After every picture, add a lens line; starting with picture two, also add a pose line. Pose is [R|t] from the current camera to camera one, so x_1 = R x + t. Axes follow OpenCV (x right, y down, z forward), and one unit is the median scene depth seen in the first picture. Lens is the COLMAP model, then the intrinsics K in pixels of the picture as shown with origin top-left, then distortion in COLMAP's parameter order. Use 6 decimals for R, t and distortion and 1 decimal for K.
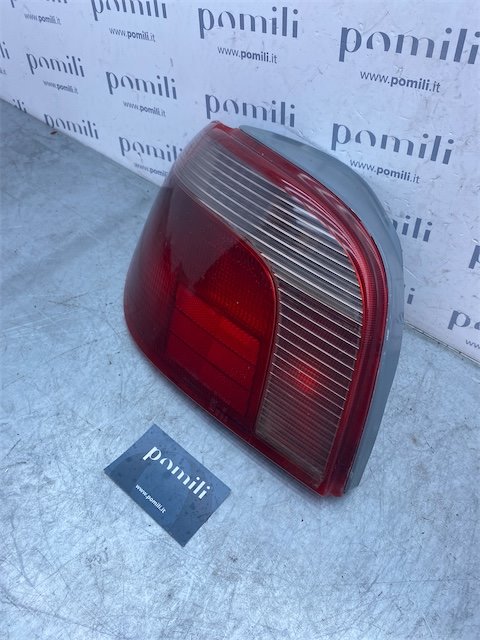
lens RADIAL K [[496.9, 0, 247.3], [0, 496.9, 319.8], [0, 0, 1]] dist [-0.007345, 0.011000]
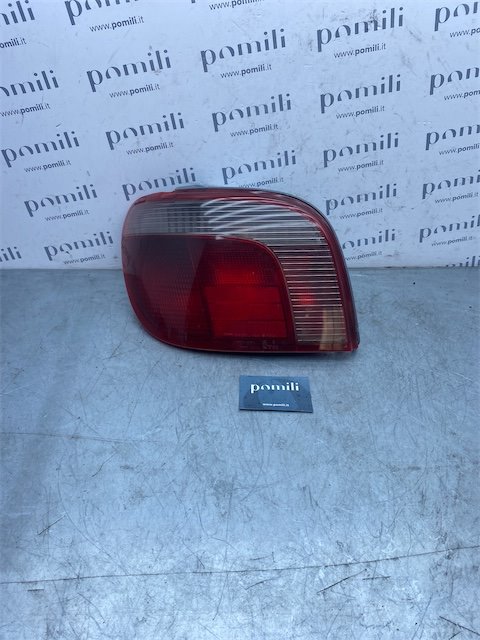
lens RADIAL K [[489.1, 0, 238.0], [0, 489.1, 314.5], [0, 0, 1]] dist [-0.000619, -0.003630]
pose [[0.782667, -0.442125, 0.438130, -0.777736], [0.510529, 0.858655, -0.045514, 0.123363], [-0.356080, 0.259300, 0.897759, -0.356546]]
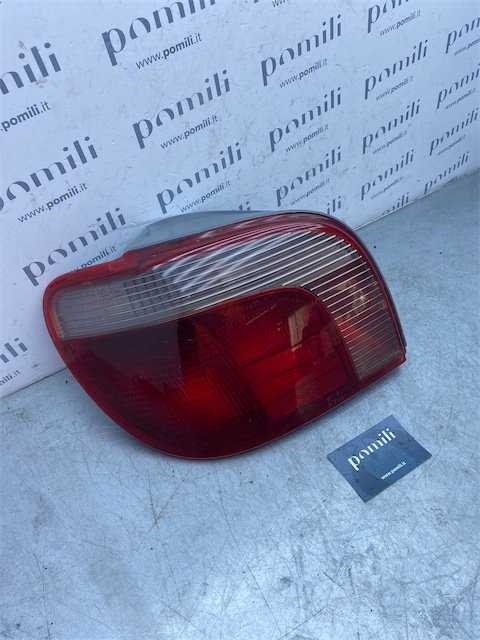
lens RADIAL K [[493.2, 0, 240.0], [0, 493.2, 320.0], [0, 0, 1]] dist [0.000420, 0.002832]
pose [[0.313718, -0.741067, 0.593633, -0.727755], [0.745650, 0.579349, 0.329181, -0.519588], [-0.587866, 0.339373, 0.734329, 0.184173]]
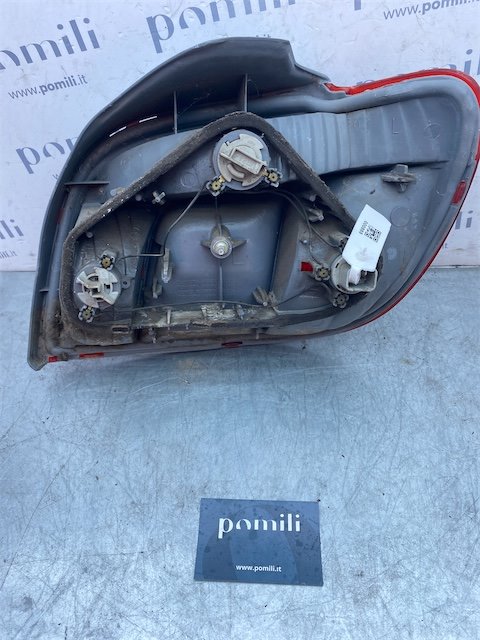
lens RADIAL K [[489.1, 0, 238.0], [0, 489.1, 314.5], [0, 0, 1]] dist [-0.000619, -0.003630]
pose [[0.813327, -0.507768, 0.284027, -0.202669], [0.507213, 0.857968, 0.081398, -0.110853], [-0.285017, 0.077859, 0.955355, 0.140336]]
